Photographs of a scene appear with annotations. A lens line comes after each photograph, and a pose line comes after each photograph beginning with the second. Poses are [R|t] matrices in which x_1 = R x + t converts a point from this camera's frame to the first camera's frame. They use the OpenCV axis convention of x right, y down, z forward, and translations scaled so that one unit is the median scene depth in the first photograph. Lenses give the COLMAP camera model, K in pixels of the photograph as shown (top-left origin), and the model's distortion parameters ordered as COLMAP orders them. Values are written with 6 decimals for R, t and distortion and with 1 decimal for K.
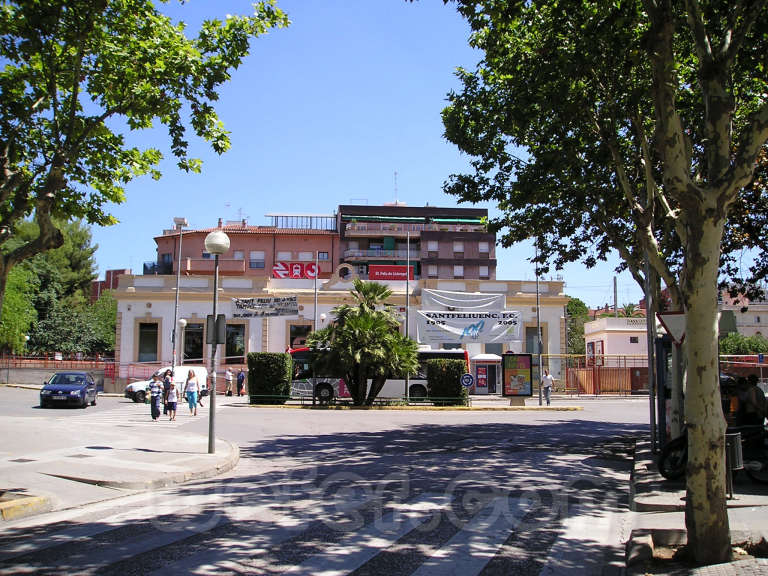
lens RADIAL K [[792.2, 0, 383.0], [0, 792.2, 287.9], [0, 0, 1]] dist [-0.099219, 0.000000]
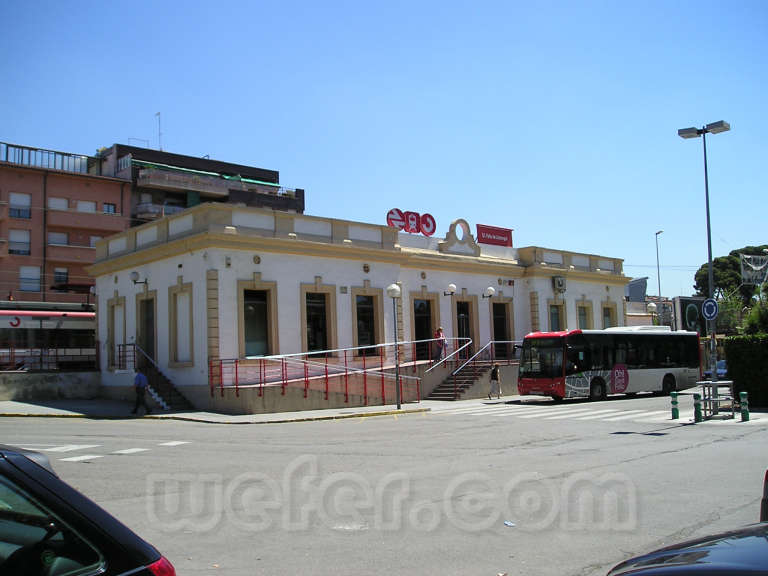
lens RADIAL K [[792.2, 0, 386.0], [0, 792.2, 292.8], [0, 0, 1]] dist [-0.099219, 0.000000]
pose [[0.774711, 0.029256, 0.631638, -0.574084], [-0.043363, 0.999035, 0.006913, 0.037172], [-0.630827, -0.032746, 0.775232, 0.463681]]
